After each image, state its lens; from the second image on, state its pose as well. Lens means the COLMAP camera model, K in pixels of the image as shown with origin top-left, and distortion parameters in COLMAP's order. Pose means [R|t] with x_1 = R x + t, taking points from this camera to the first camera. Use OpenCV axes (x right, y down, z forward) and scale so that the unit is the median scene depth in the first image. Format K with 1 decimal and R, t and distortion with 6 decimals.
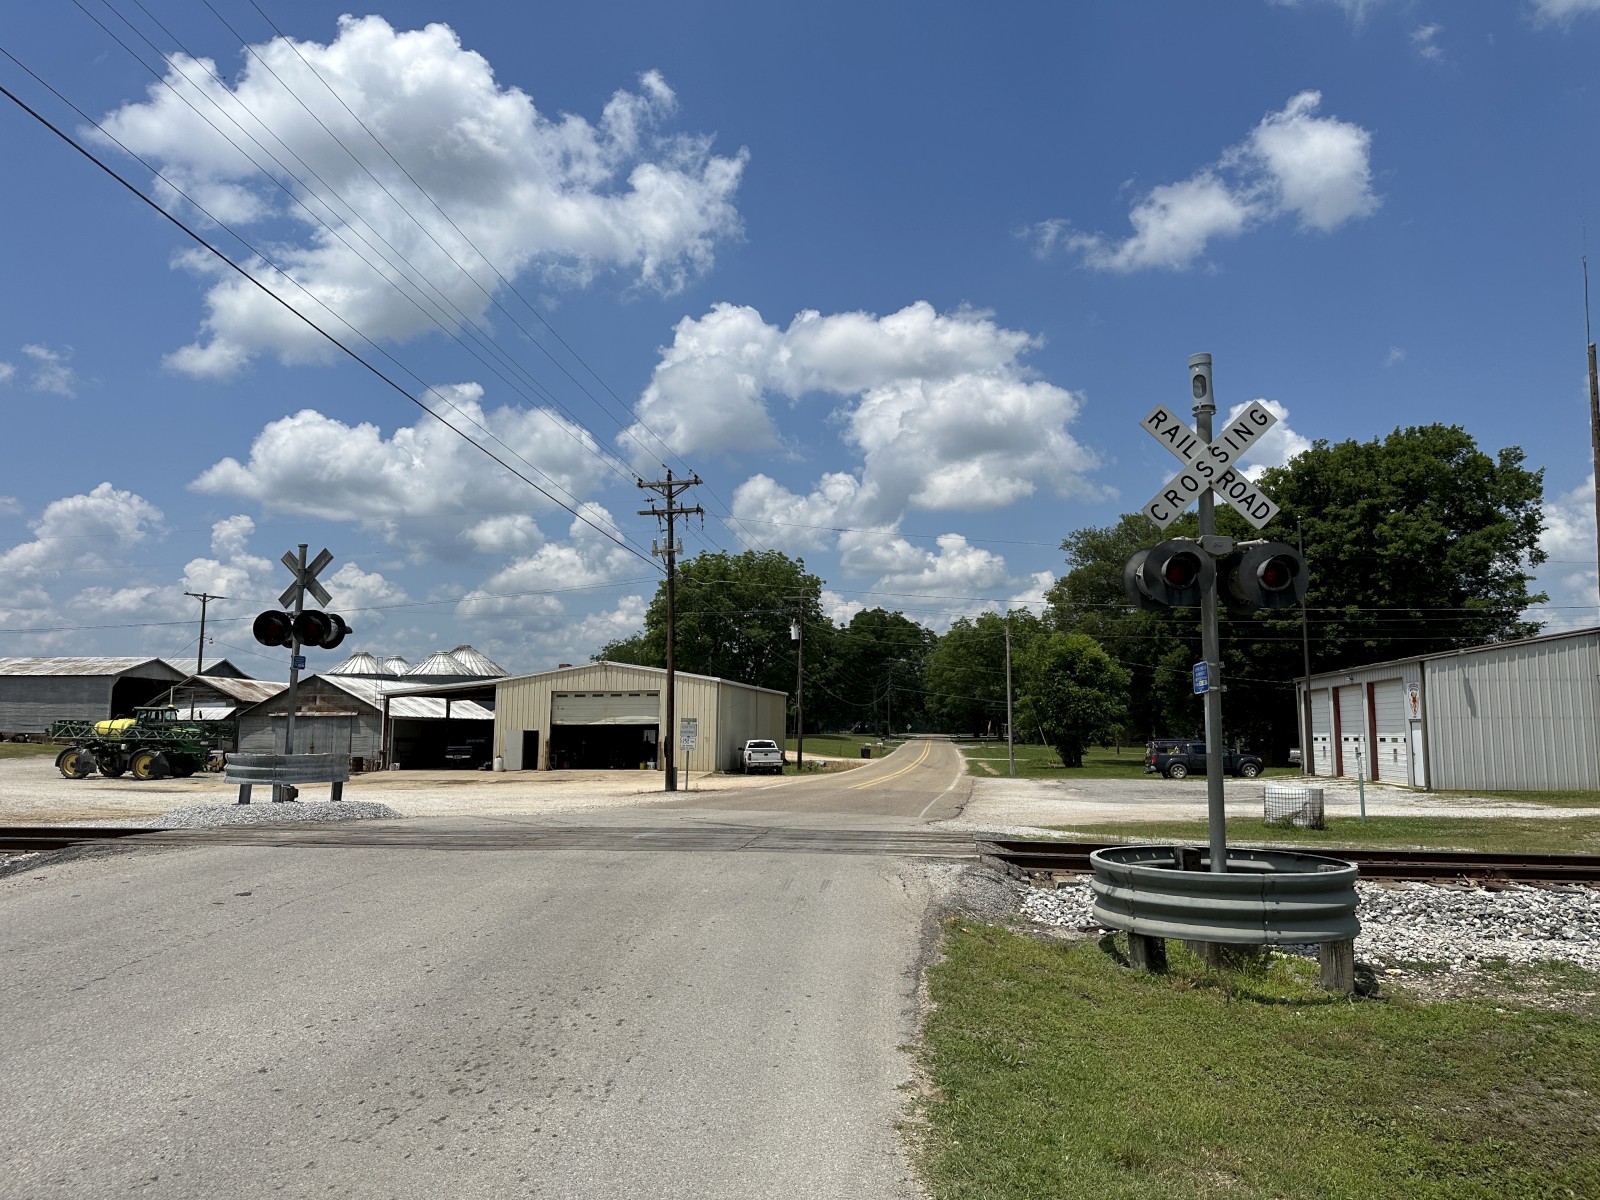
lens RADIAL K [[1106.9, 0, 799.3], [0, 1106.9, 604.7], [0, 0, 1]] dist [0.108542, -0.170653]
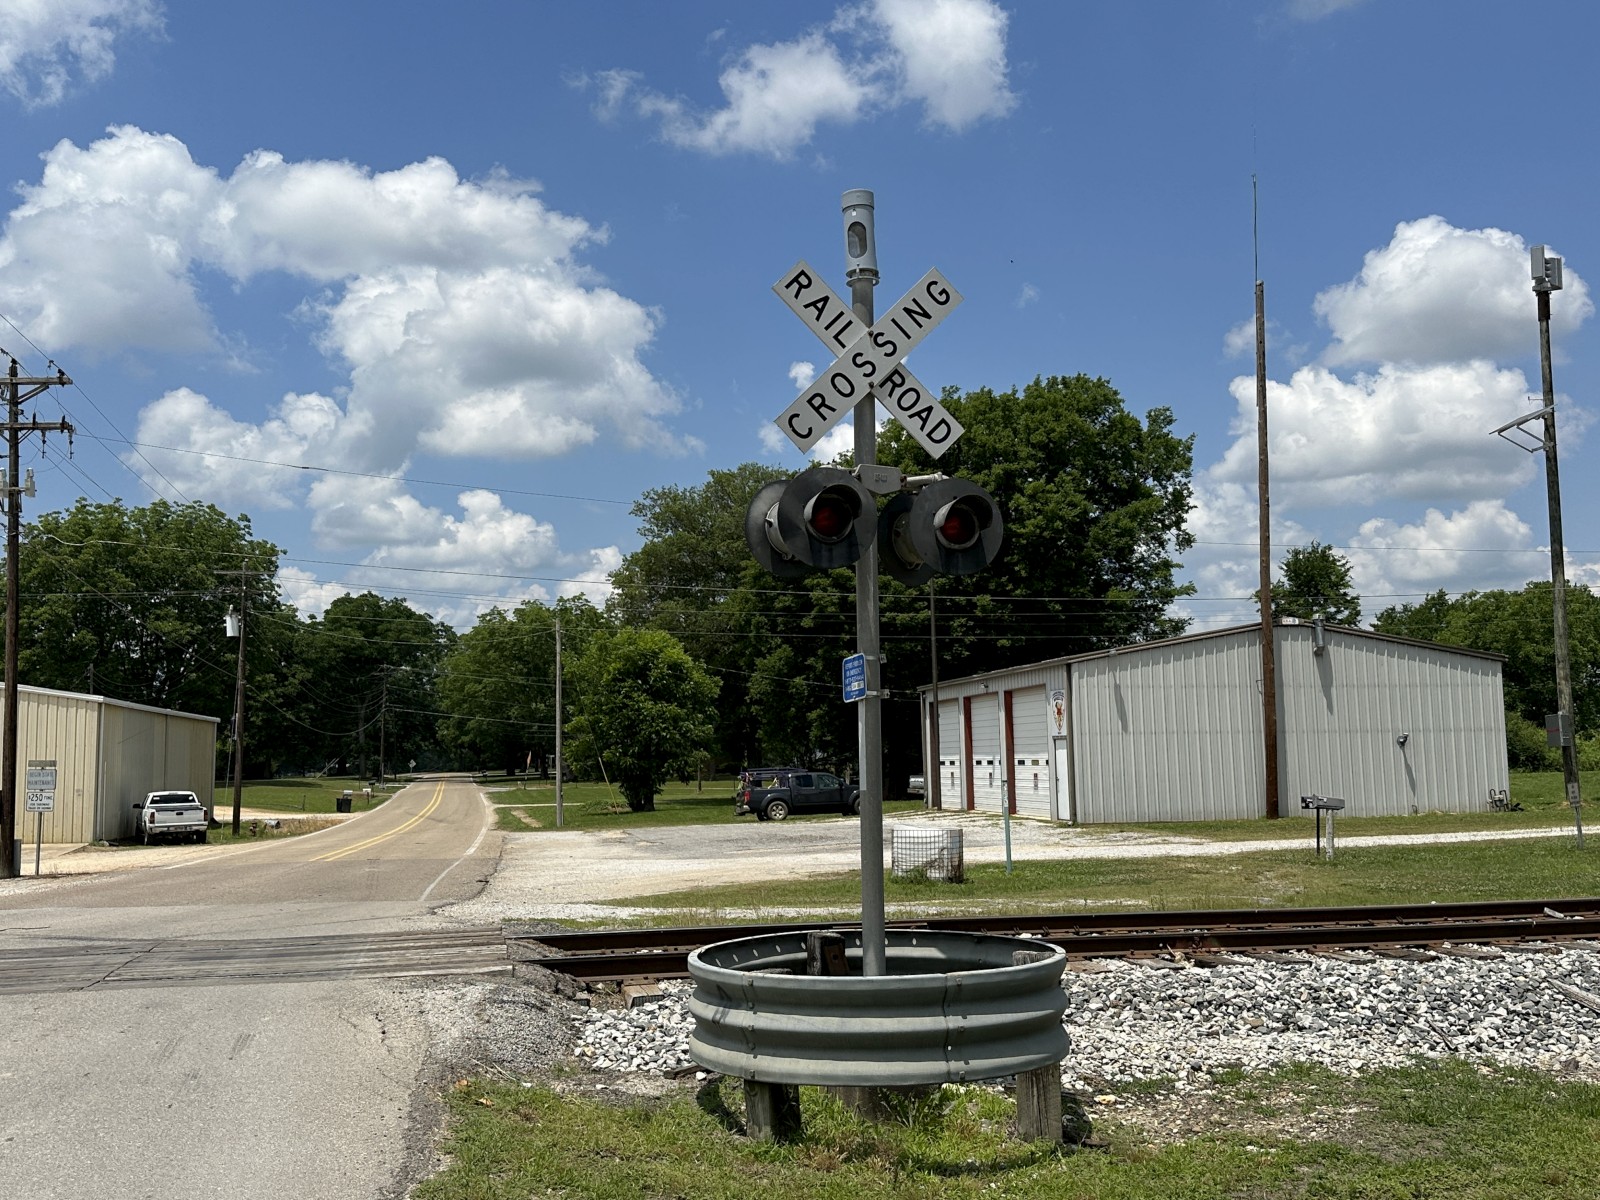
lens RADIAL K [[1519.7, 0, 820.4], [0, 1519.7, 592.8], [0, 0, 1]] dist [0.172989, -0.354218]
pose [[0.937172, 0.014224, 0.348578, 0.003240], [-0.014590, 0.999892, -0.001575, 0.002205], [-0.348563, -0.003610, 0.937278, 0.021679]]
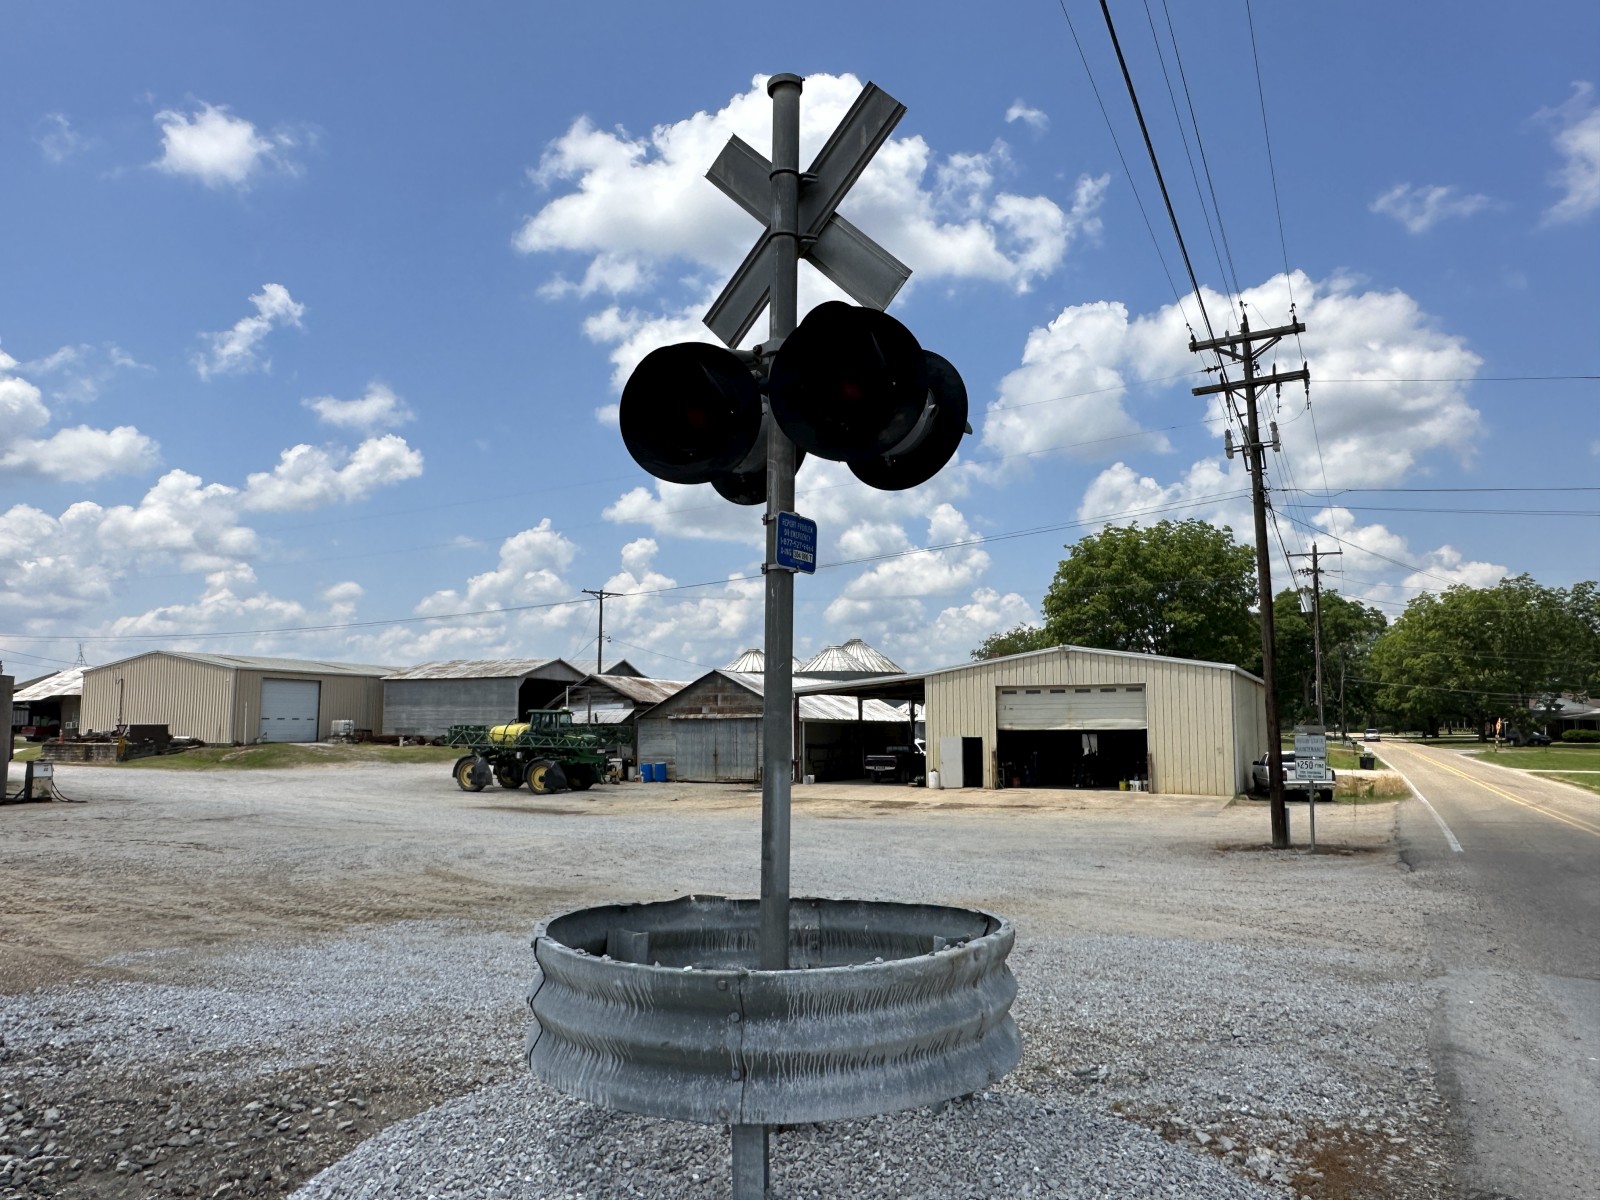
lens RADIAL K [[1117.0, 0, 800.0], [0, 1117.0, 600.0], [0, 0, 1]] dist [0.001428, 0.000223]
pose [[0.948928, -0.039457, -0.313017, -0.107745], [0.038866, 0.999211, -0.008131, 0.019548], [0.313091, -0.004450, 0.949713, 0.226917]]
